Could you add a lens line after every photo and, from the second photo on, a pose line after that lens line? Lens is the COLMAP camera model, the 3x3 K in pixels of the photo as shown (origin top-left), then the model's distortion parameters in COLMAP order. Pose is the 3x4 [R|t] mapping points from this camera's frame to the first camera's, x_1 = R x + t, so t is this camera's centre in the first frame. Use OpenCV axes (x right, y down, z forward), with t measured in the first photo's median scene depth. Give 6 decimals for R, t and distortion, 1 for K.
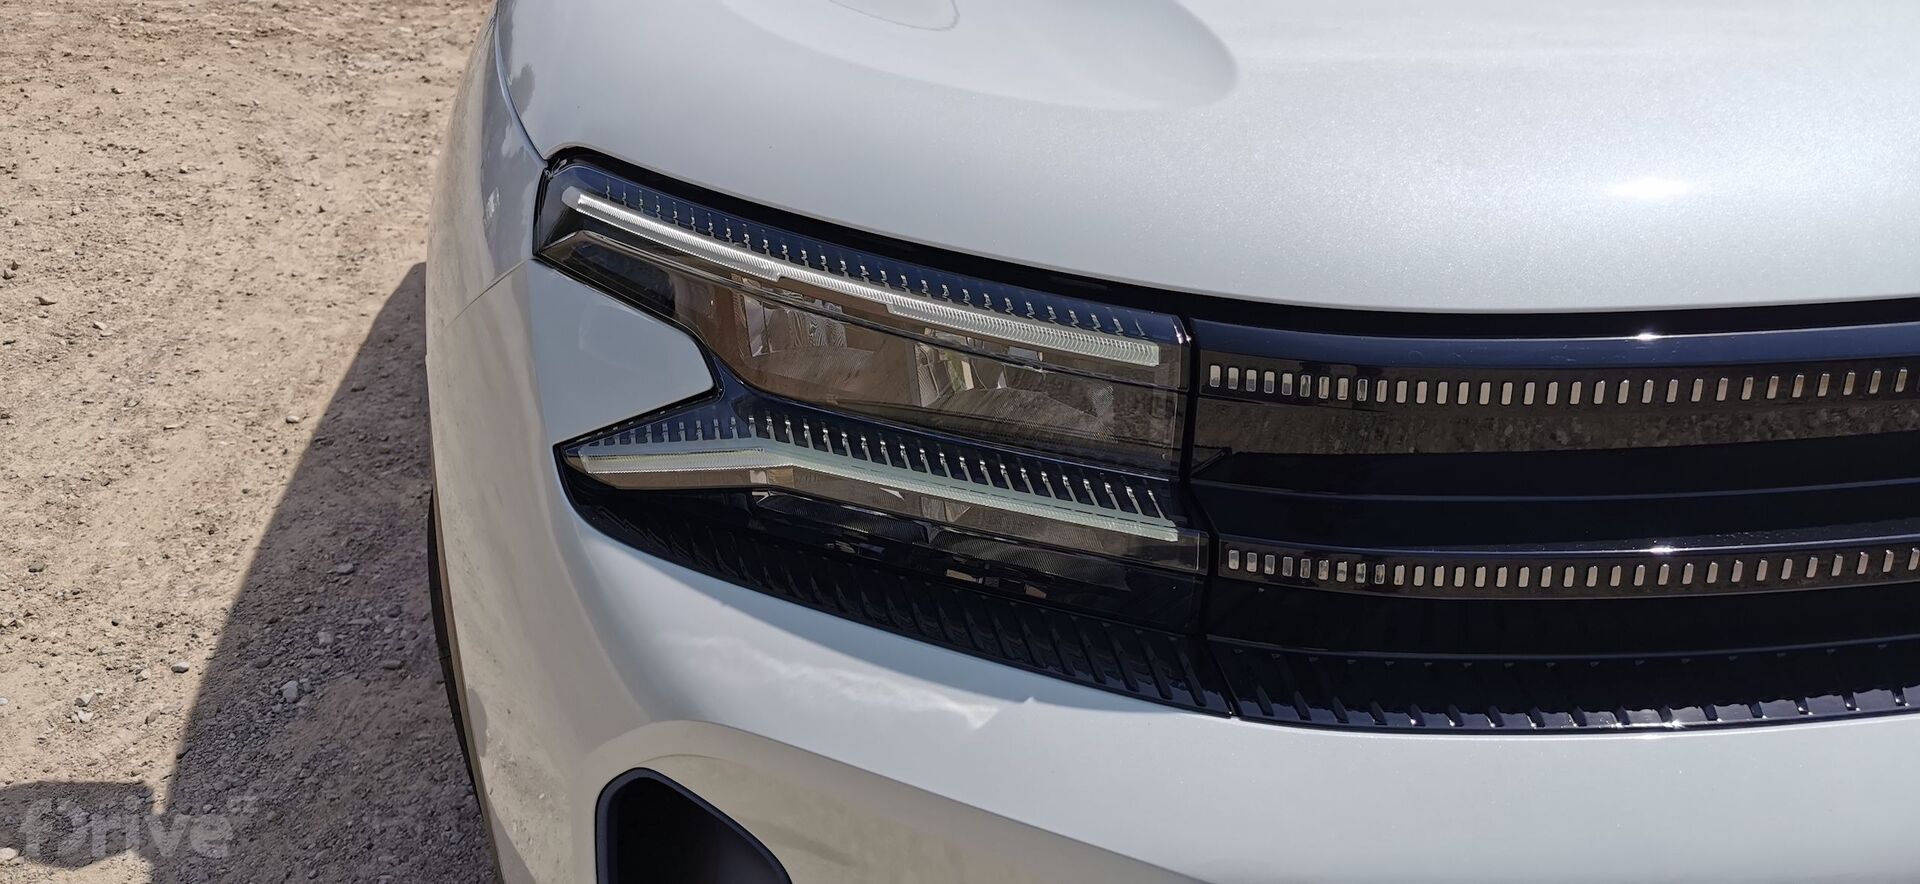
lens RADIAL K [[1499.0, 0, 962.9], [0, 1499.0, 495.8], [0, 0, 1]] dist [0.033057, -0.058199]
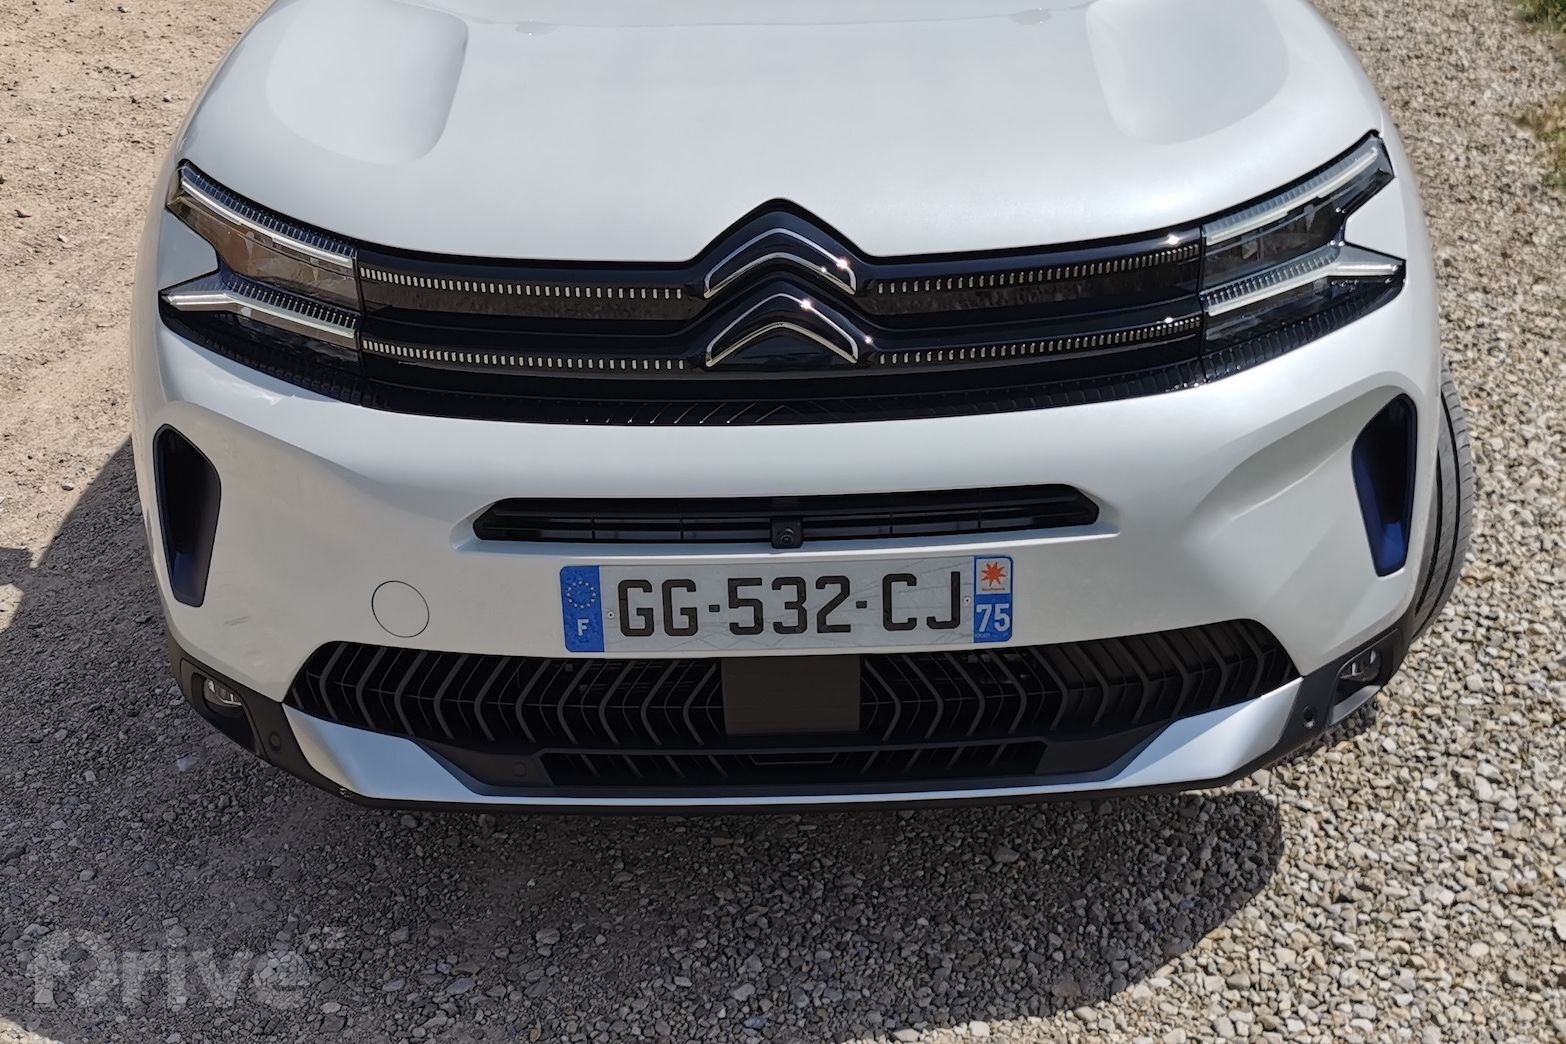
lens RADIAL K [[1767.8, 0, 794.9], [0, 1767.8, 522.5], [0, 0, 1]] dist [0.023708, 0.000000]
pose [[0.985588, 0.093411, -0.141037, 0.220894], [-0.092479, 0.995628, 0.013164, 0.038758], [0.141650, 0.000069, 0.989917, -0.307335]]
